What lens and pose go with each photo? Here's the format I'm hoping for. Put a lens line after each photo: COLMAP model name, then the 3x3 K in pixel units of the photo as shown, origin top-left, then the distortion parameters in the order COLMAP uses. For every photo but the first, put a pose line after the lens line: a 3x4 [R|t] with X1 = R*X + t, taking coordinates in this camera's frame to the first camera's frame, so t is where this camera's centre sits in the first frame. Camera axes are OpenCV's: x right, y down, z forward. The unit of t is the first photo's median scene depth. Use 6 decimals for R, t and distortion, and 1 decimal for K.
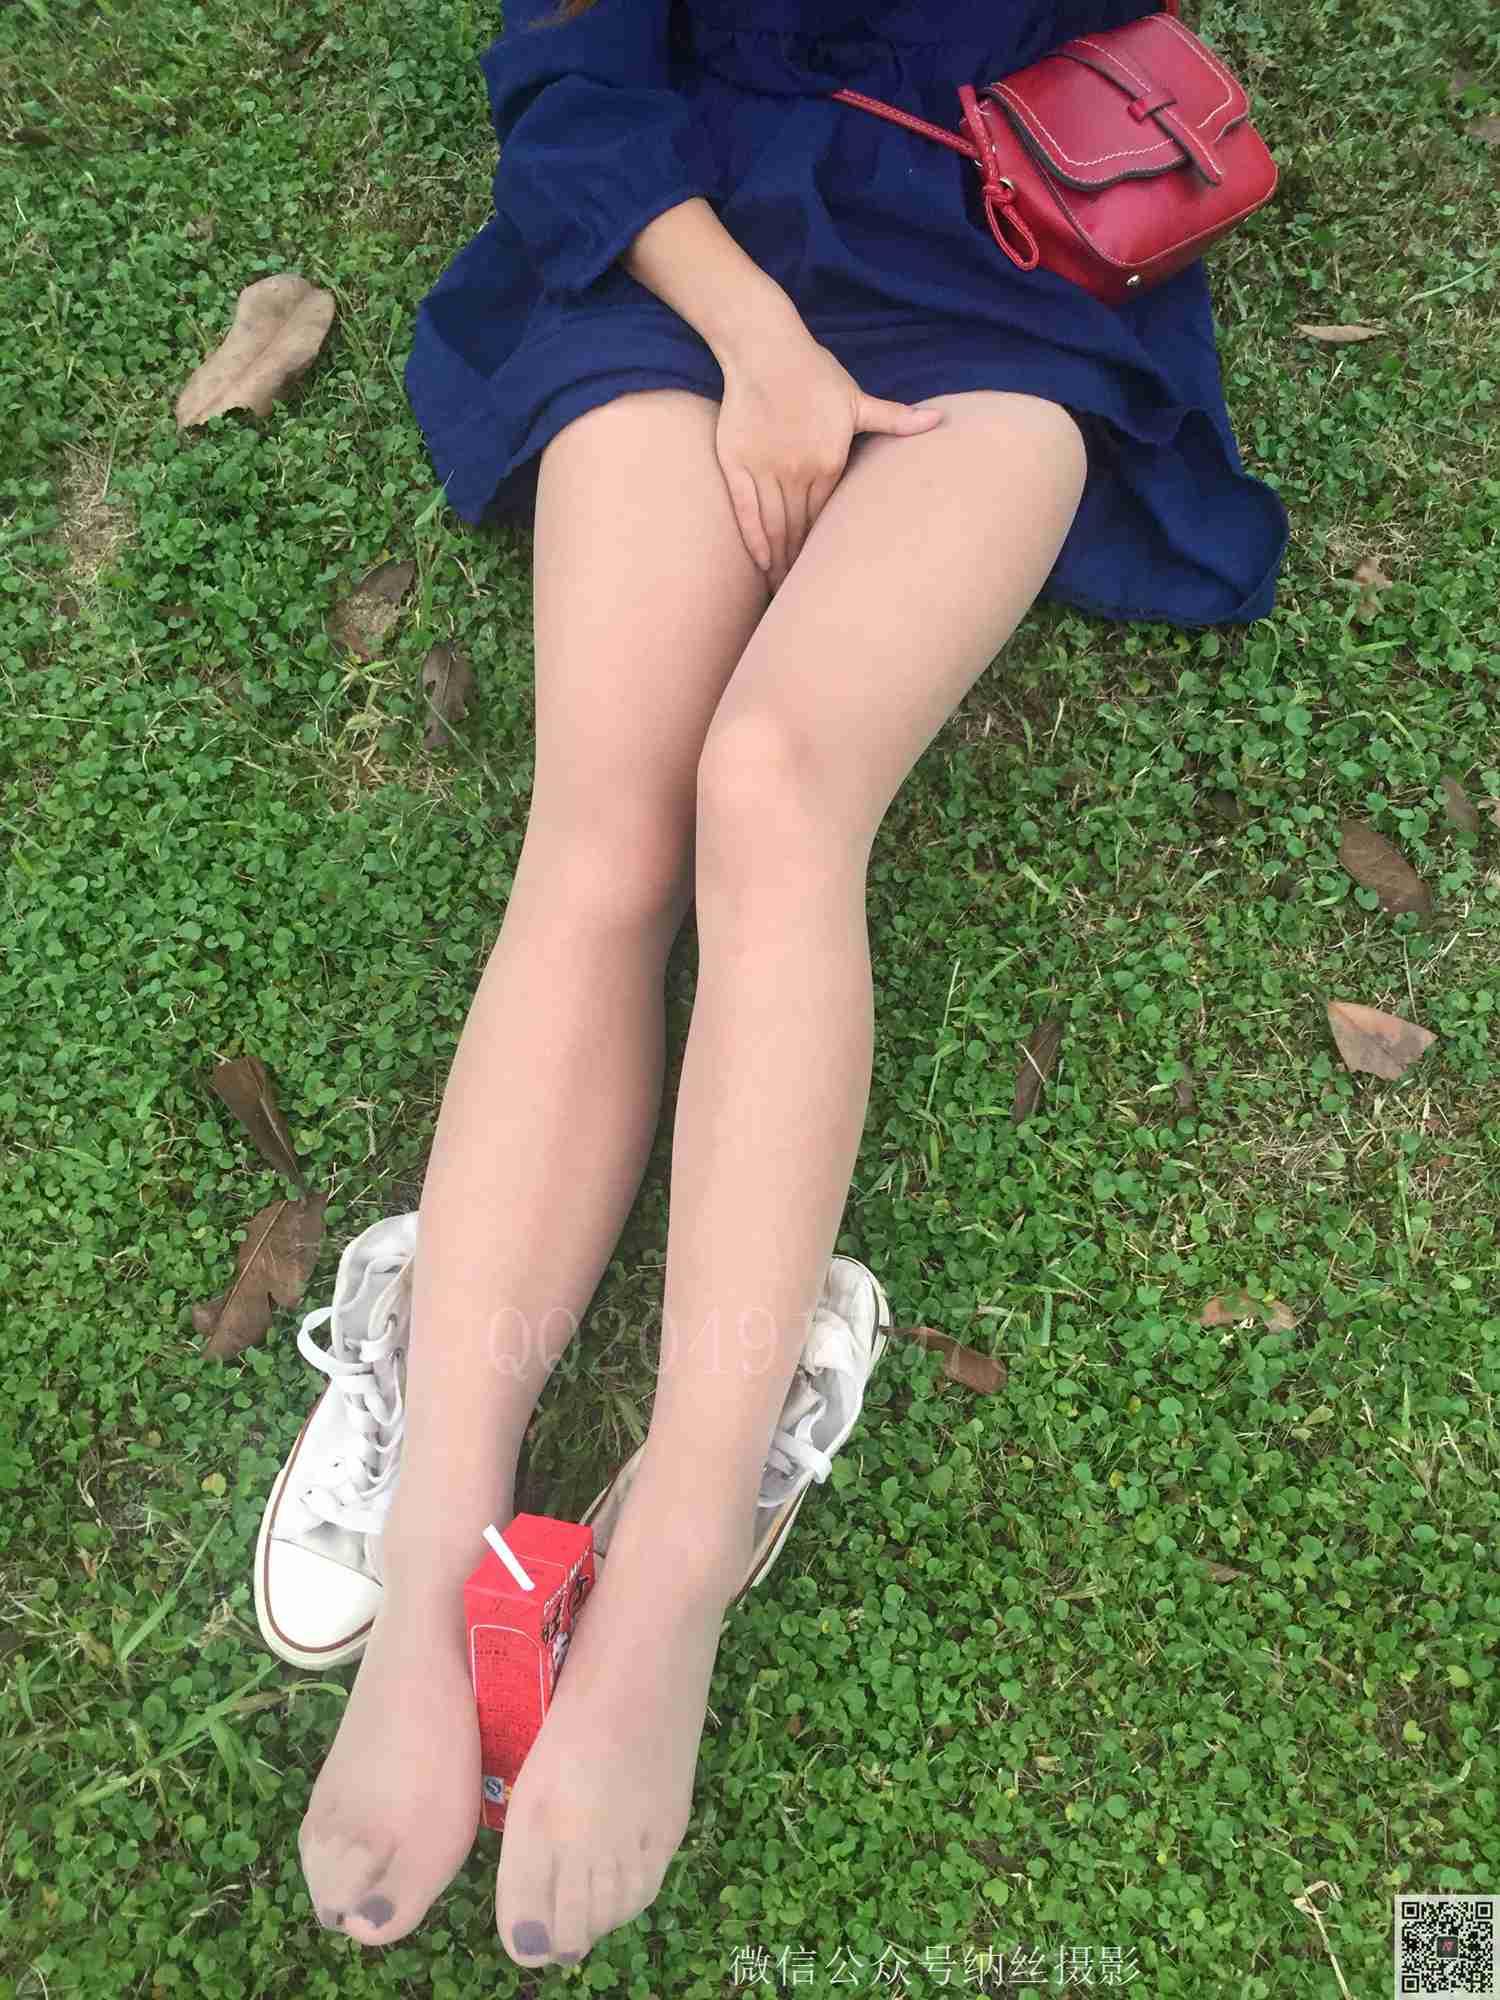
lens RADIAL K [[1714.4, 0, 742.7], [0, 1714.4, 978.4], [0, 0, 1]] dist [0.075553, -0.105251]
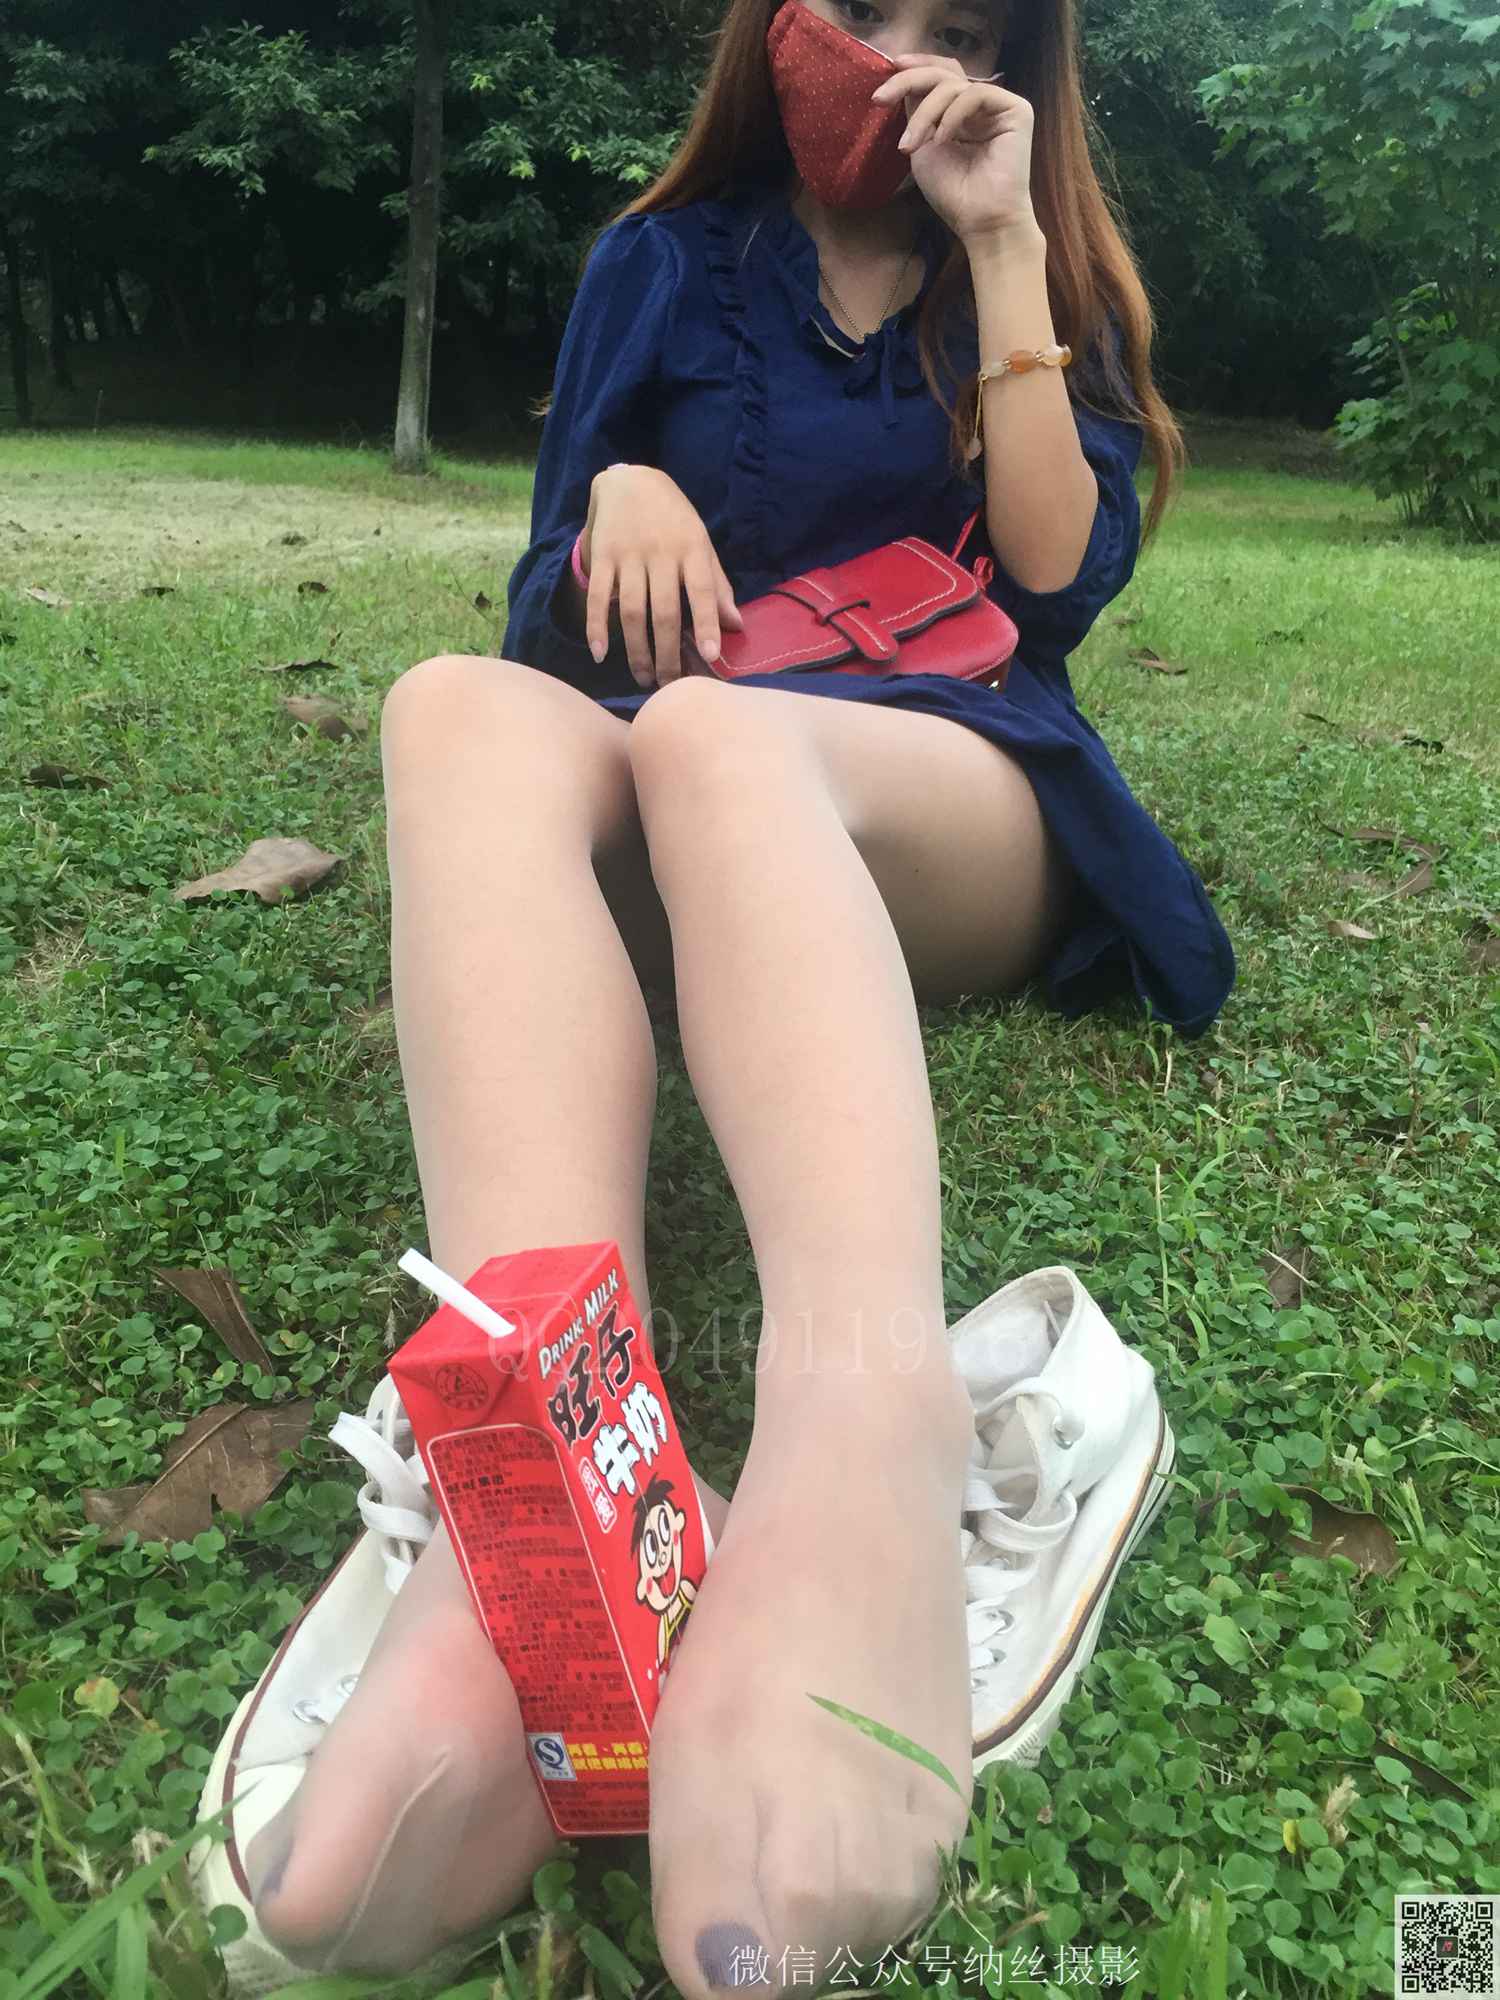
lens RADIAL K [[1714.4, 0, 741.6], [0, 1714.4, 992.4], [0, 0, 1]] dist [0.075553, -0.105251]
pose [[0.988046, 0.064708, 0.139924, -0.176029], [0.052572, 0.711810, -0.700402, 0.465603], [-0.144921, 0.699385, 0.699899, 0.393648]]
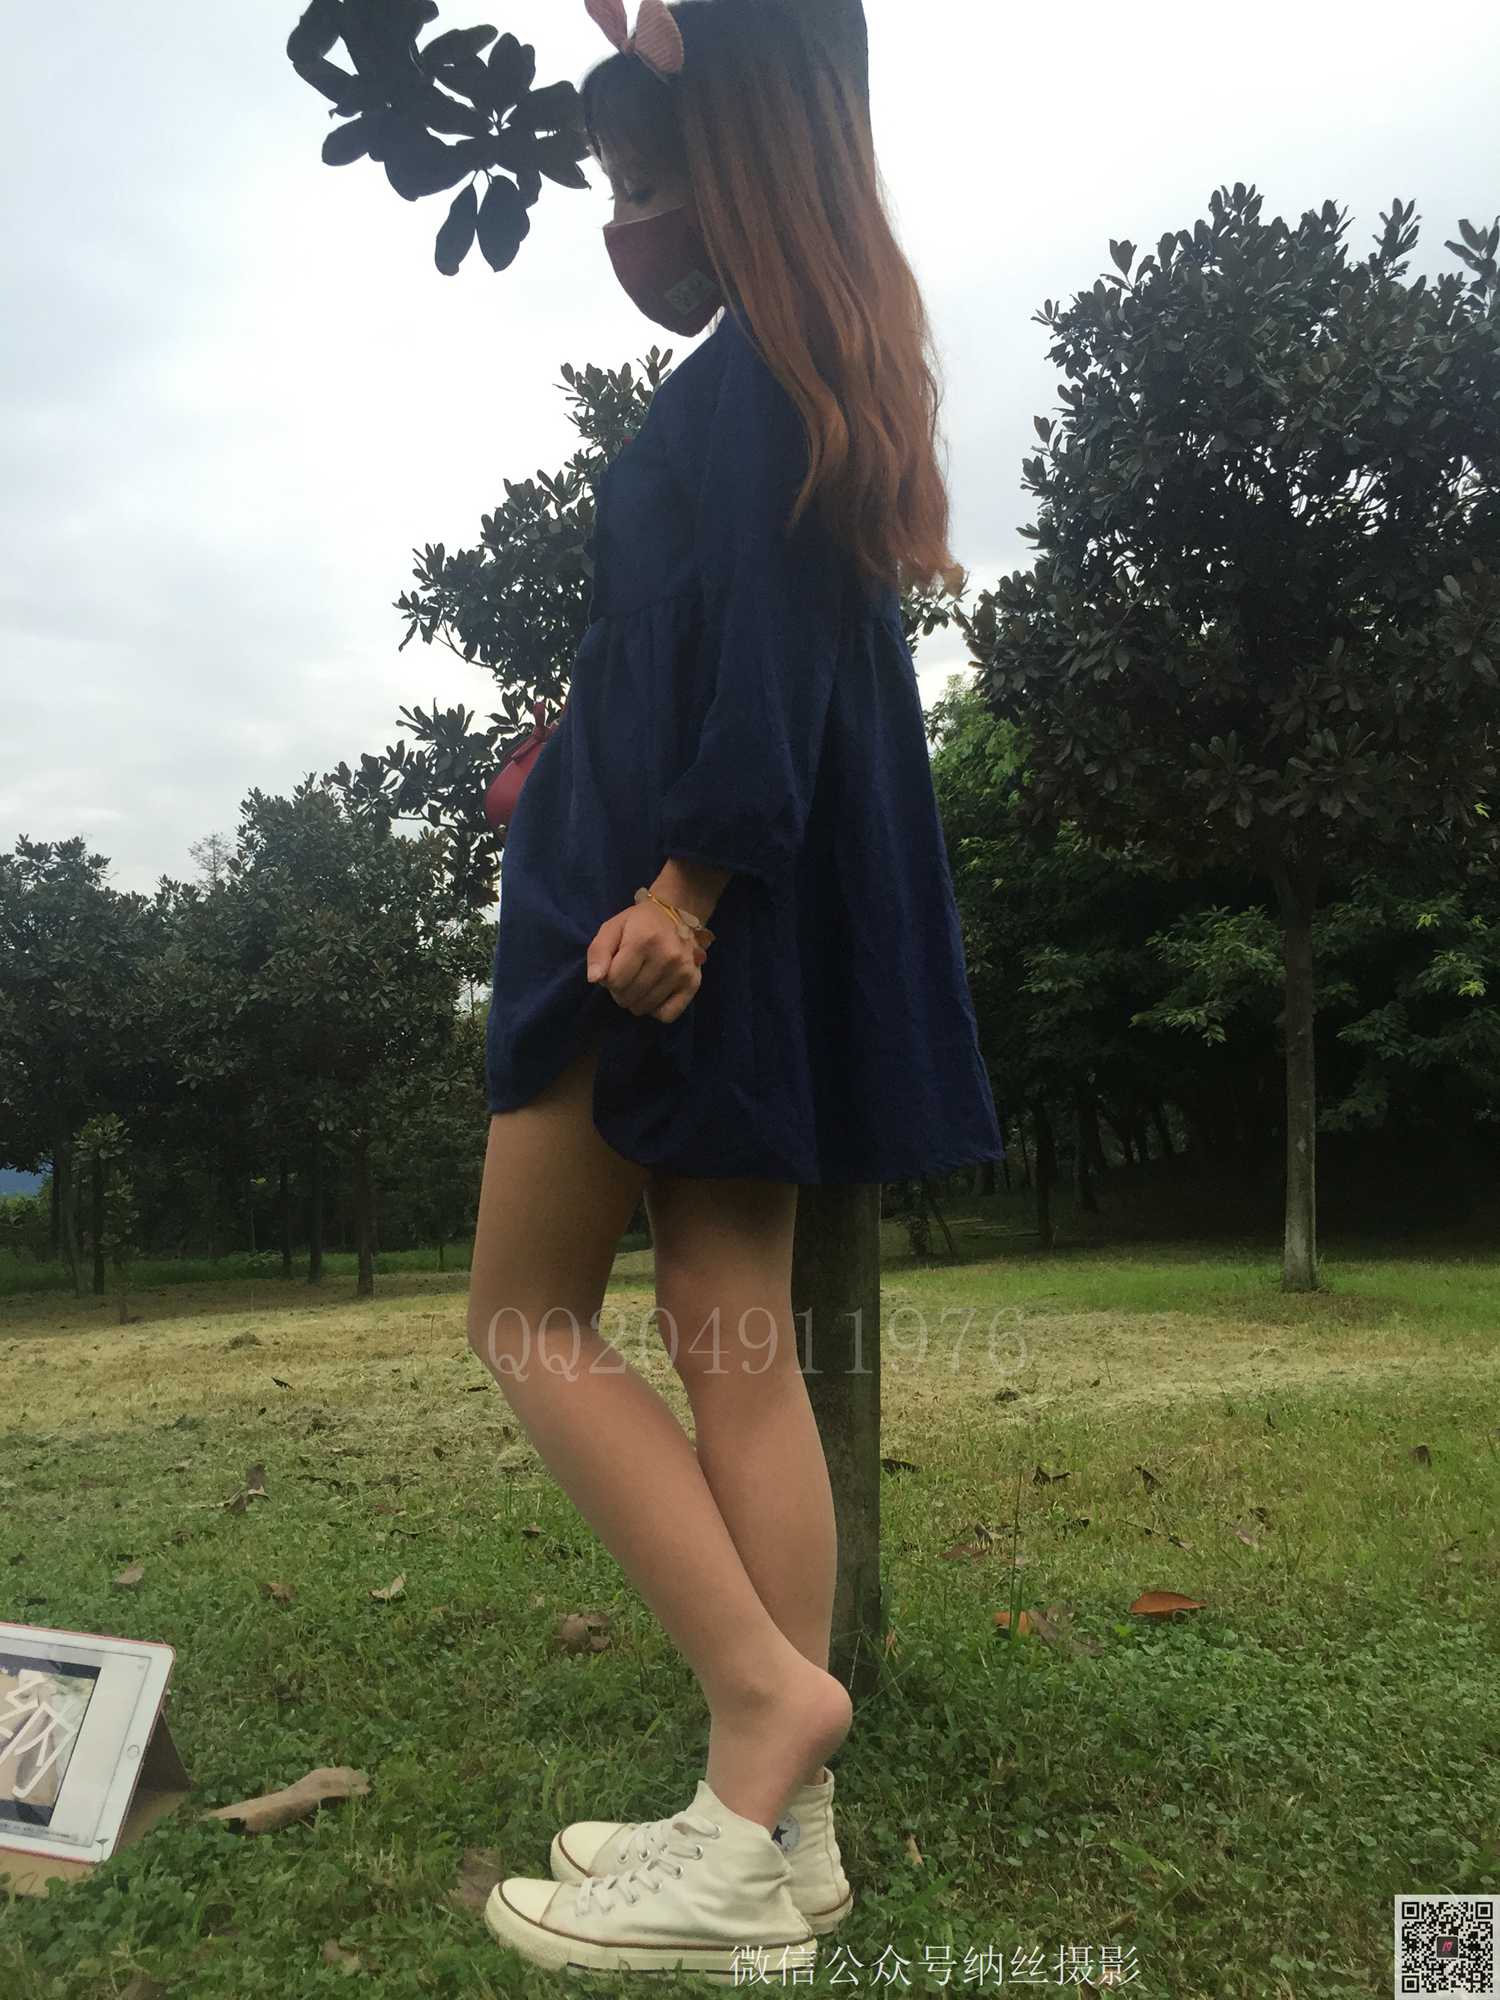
lens RADIAL K [[1714.4, 0, 778.6], [0, 1714.4, 996.4], [0, 0, 1]] dist [0.075553, -0.105251]
pose [[0.900161, -0.021985, -0.435002, 0.710744], [-0.397518, 0.366718, -0.841129, 0.399830], [0.178015, 0.930072, 0.321366, 0.157511]]
